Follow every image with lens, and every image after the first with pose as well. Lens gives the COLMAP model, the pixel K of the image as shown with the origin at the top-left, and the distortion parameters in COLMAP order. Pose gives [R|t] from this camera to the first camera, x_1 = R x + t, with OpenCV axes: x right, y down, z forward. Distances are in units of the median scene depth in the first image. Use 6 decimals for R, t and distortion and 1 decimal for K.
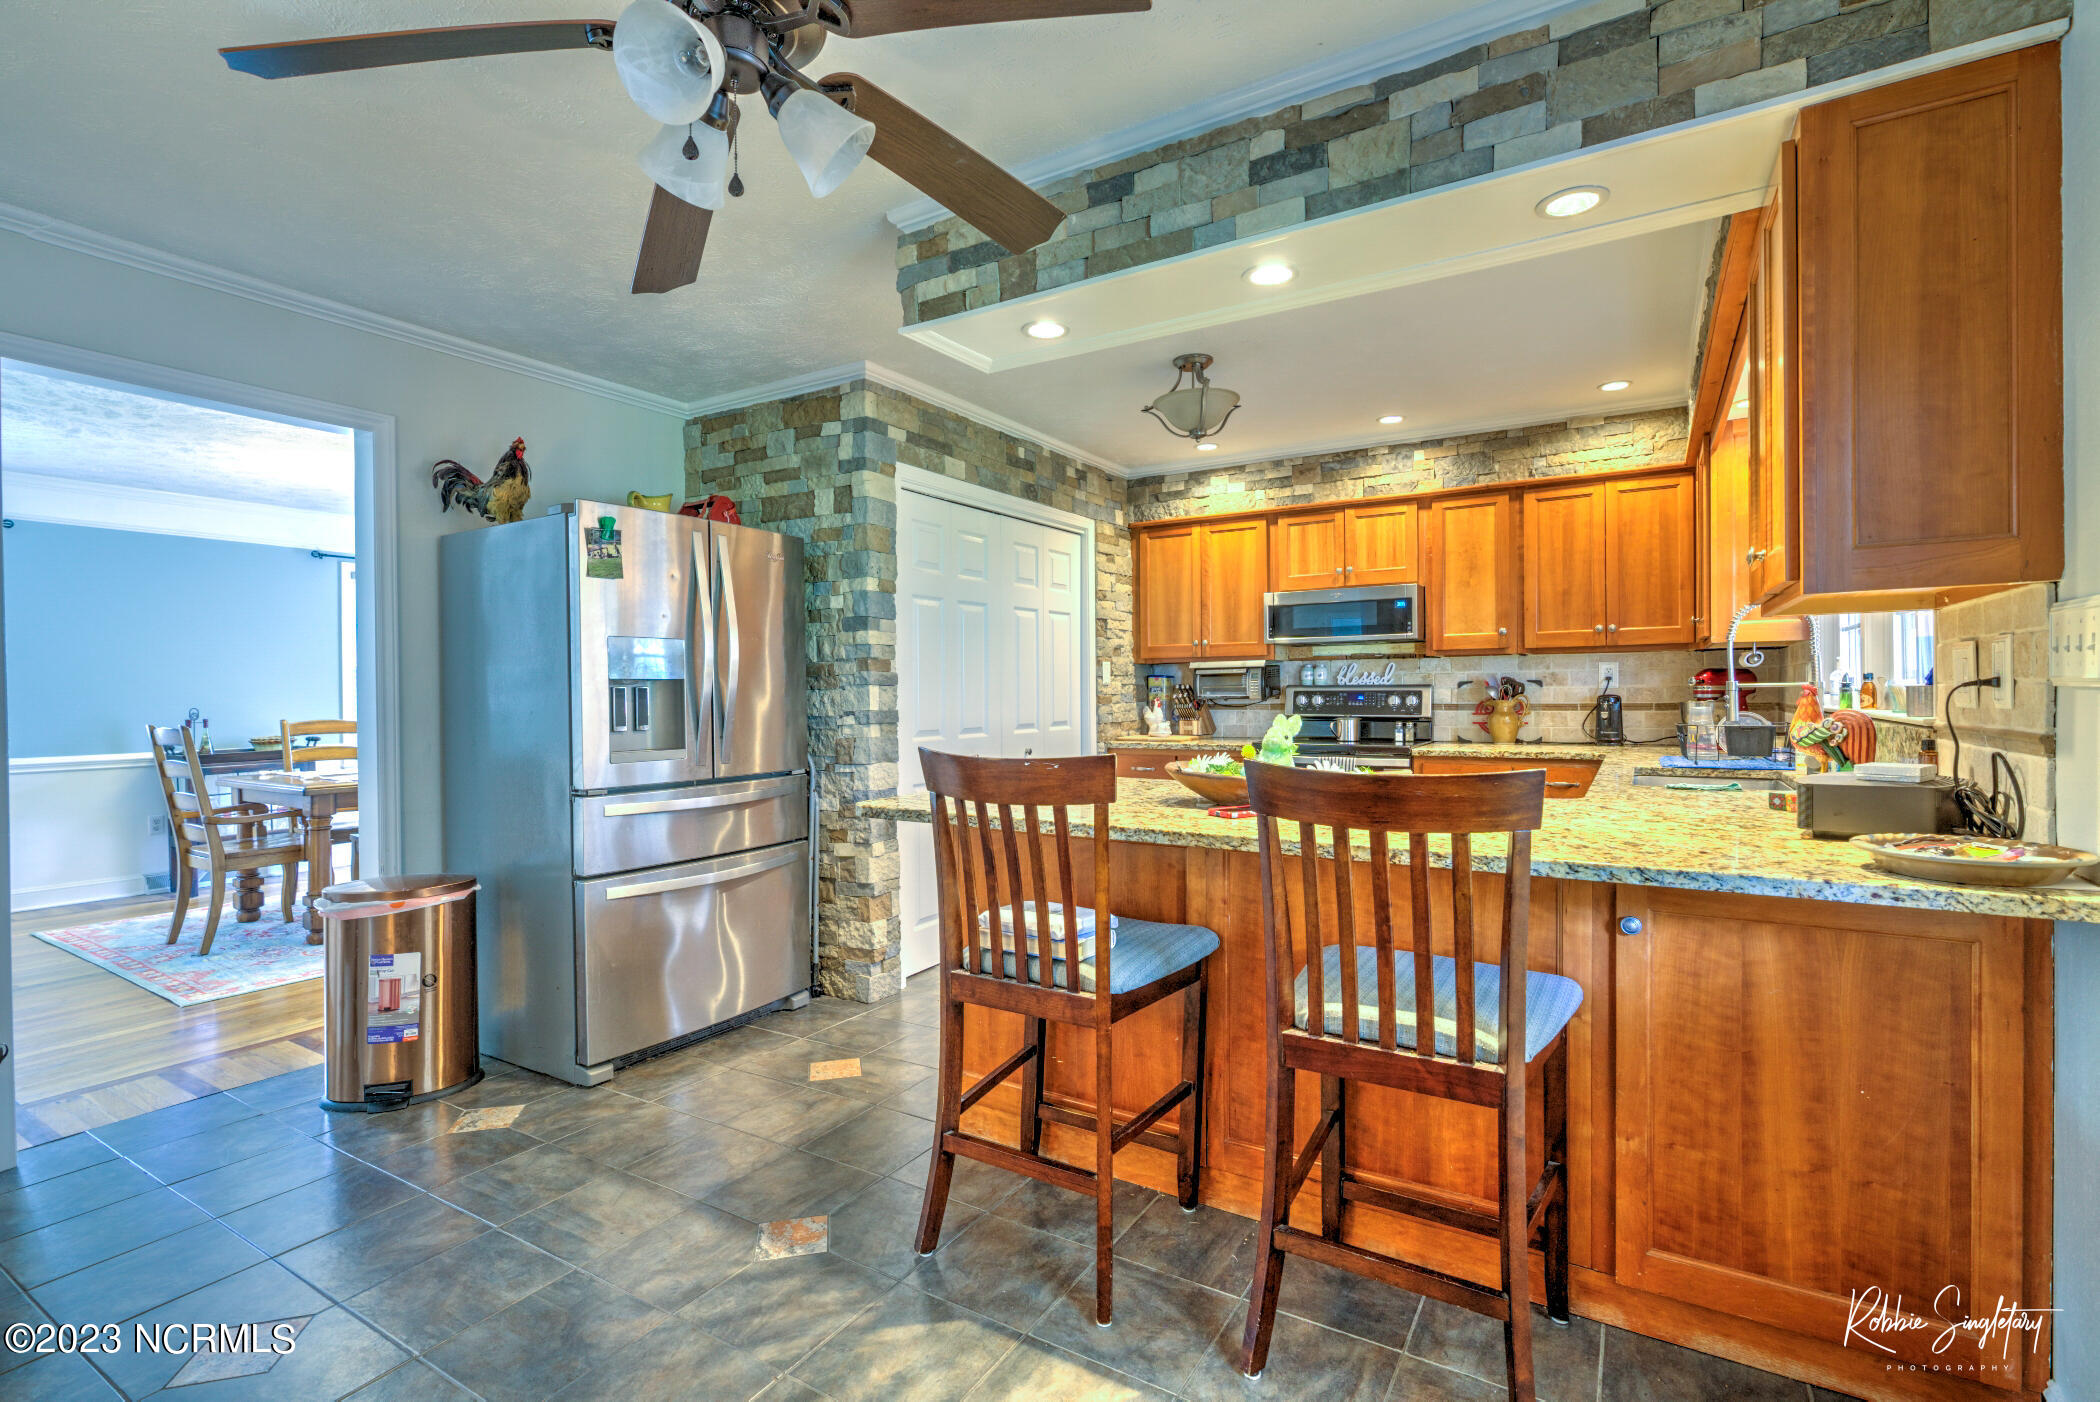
lens RADIAL K [[964.9, 0, 1051.4], [0, 964.9, 700.0], [0, 0, 1]] dist [-0.002720, 0.001441]
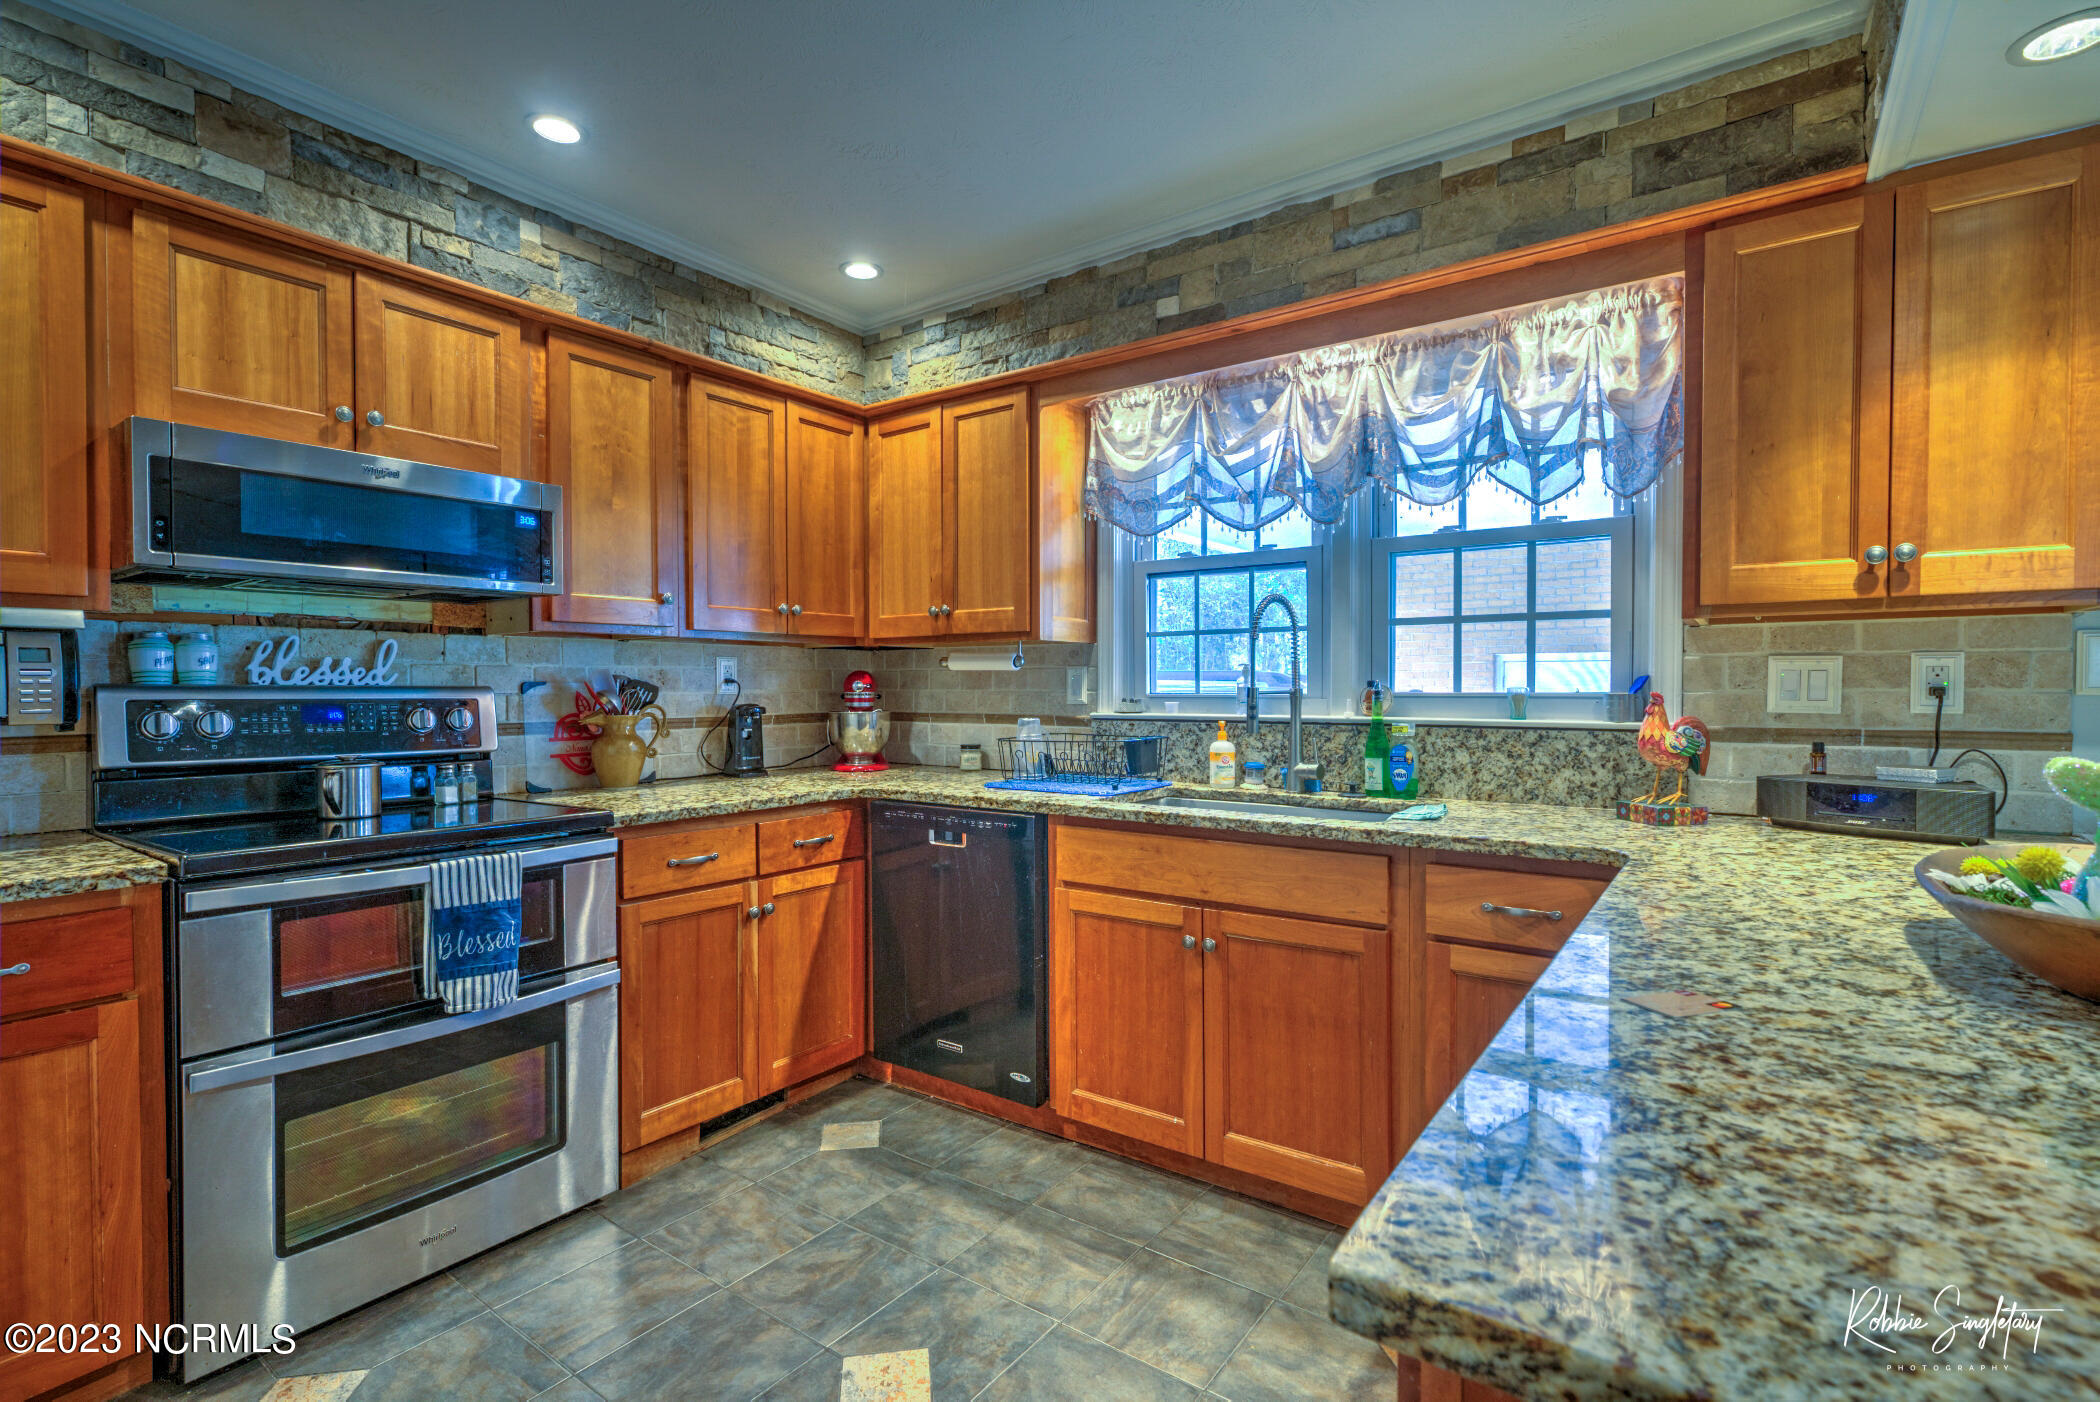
lens RADIAL K [[964.9, 0, 1050.2], [0, 964.9, 693.8], [0, 0, 1]] dist [-0.002720, 0.001441]
pose [[0.082306, -0.000122, 0.996607, -0.094956], [0.003996, 0.999992, -0.000208, -0.011270], [-0.996599, 0.004000, 0.082306, 0.674246]]
